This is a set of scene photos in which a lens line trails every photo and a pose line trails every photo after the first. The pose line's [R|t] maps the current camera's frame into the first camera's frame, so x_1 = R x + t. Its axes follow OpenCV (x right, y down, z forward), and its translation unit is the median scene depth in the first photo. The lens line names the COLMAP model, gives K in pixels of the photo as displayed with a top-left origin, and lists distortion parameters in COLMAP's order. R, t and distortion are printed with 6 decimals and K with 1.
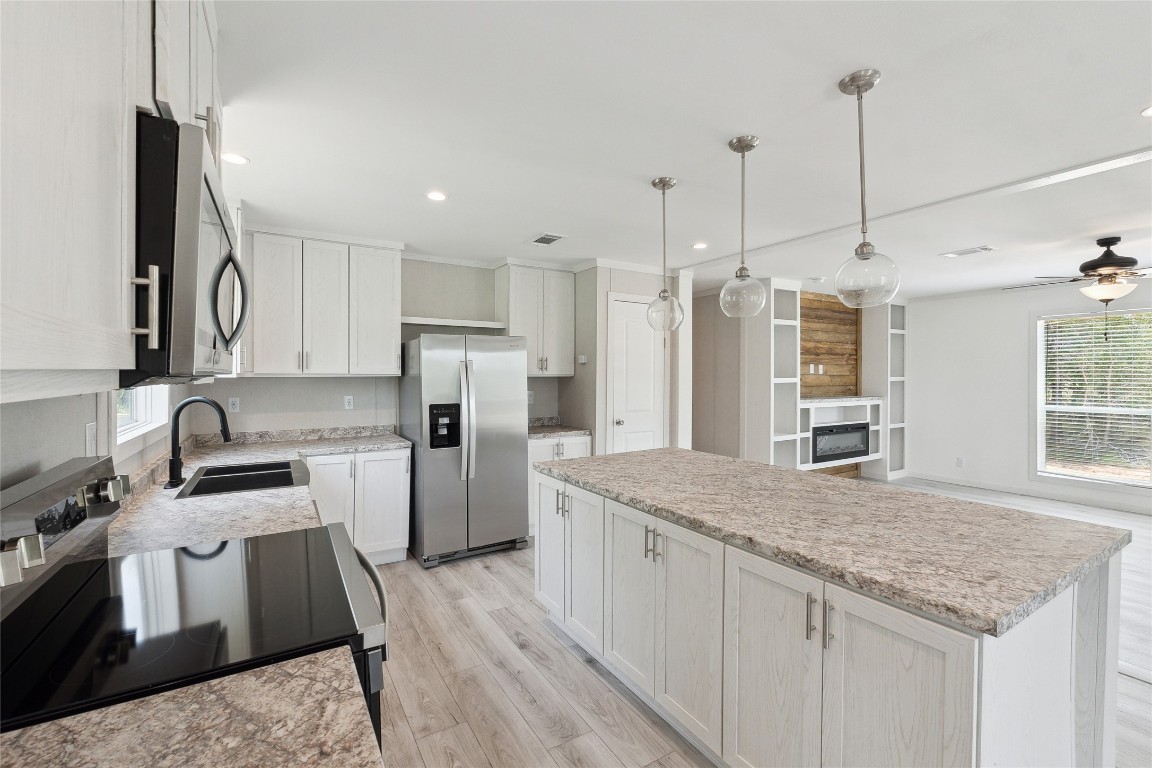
lens RADIAL K [[492.1, 0, 570.1], [0, 492.1, 375.2], [0, 0, 1]] dist [-0.010380, -0.000090]
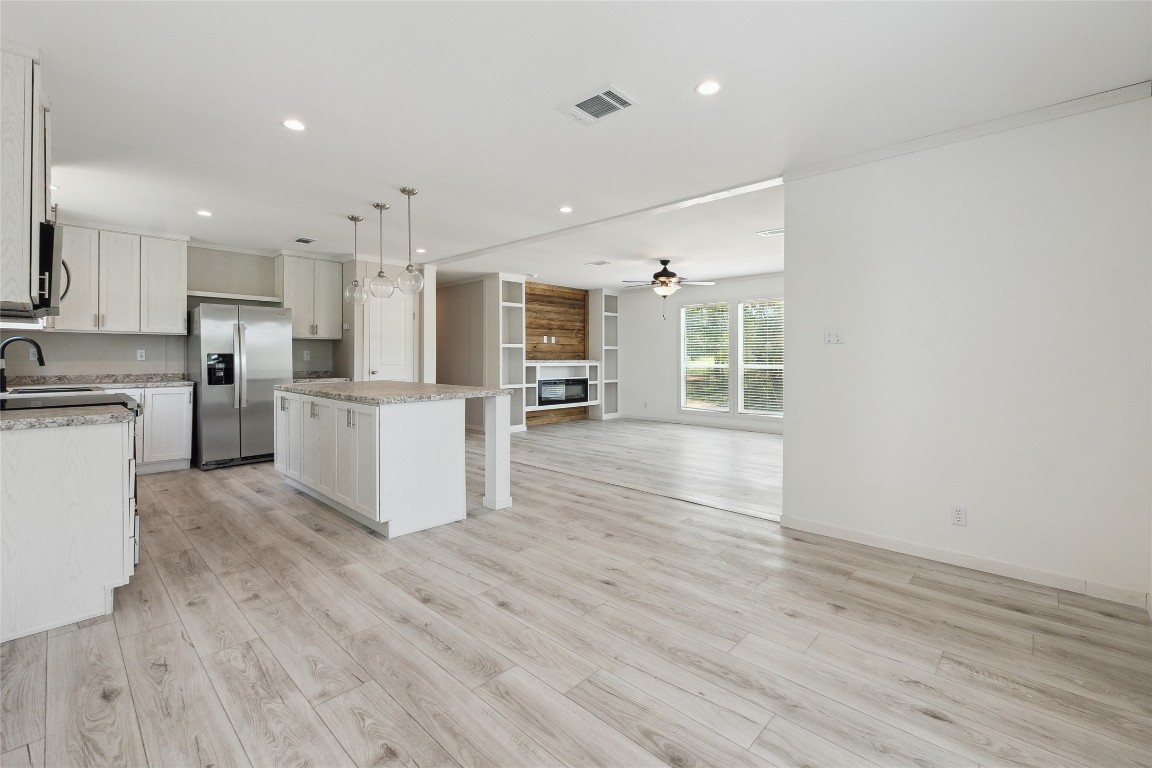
lens RADIAL K [[495.4, 0, 576.1], [0, 495.4, 358.8], [0, 0, 1]] dist [-0.011299, -0.000161]
pose [[0.961454, 0.000743, 0.274964, 0.261447], [-0.001011, 0.999999, 0.000833, 0.054969], [-0.274963, -0.001079, 0.961454, -0.494624]]
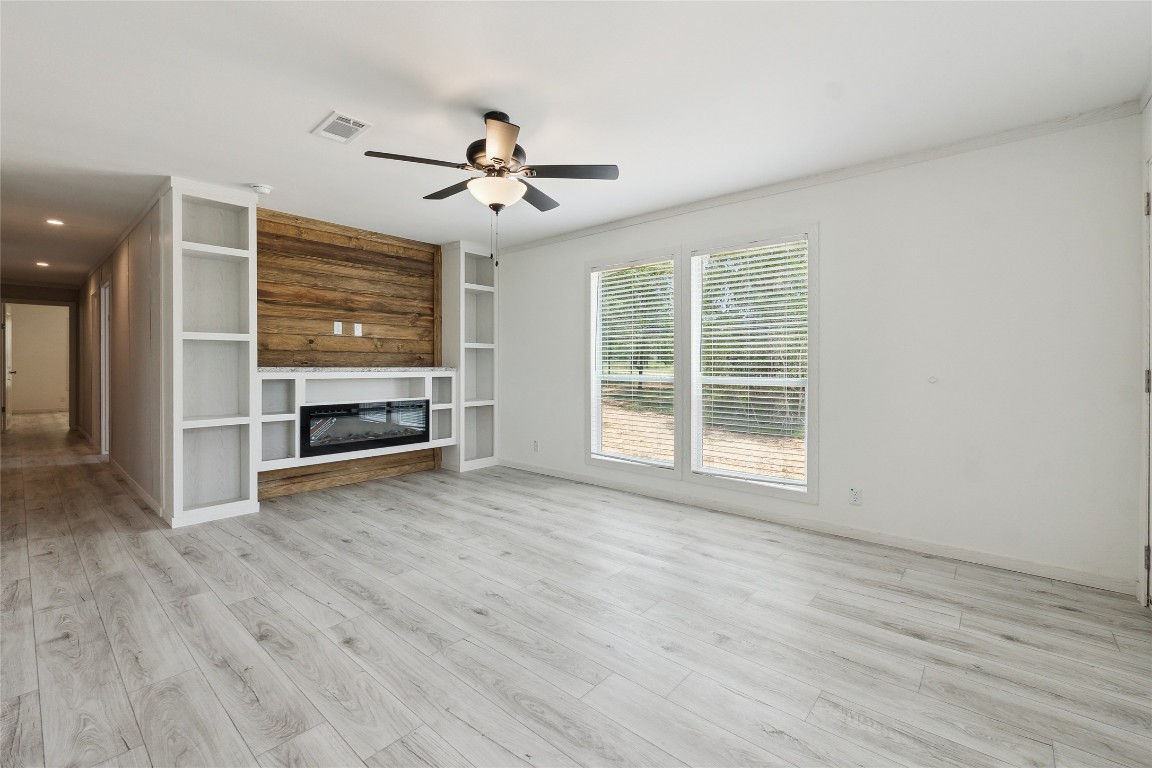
lens RADIAL K [[495.4, 0, 576.1], [0, 495.4, 358.8], [0, 0, 1]] dist [-0.011299, -0.000161]
pose [[0.951108, 0.005696, 0.308805, 0.820721], [-0.001872, 0.999918, -0.012680, 0.056987], [-0.308852, 0.011482, 0.951041, 0.245368]]
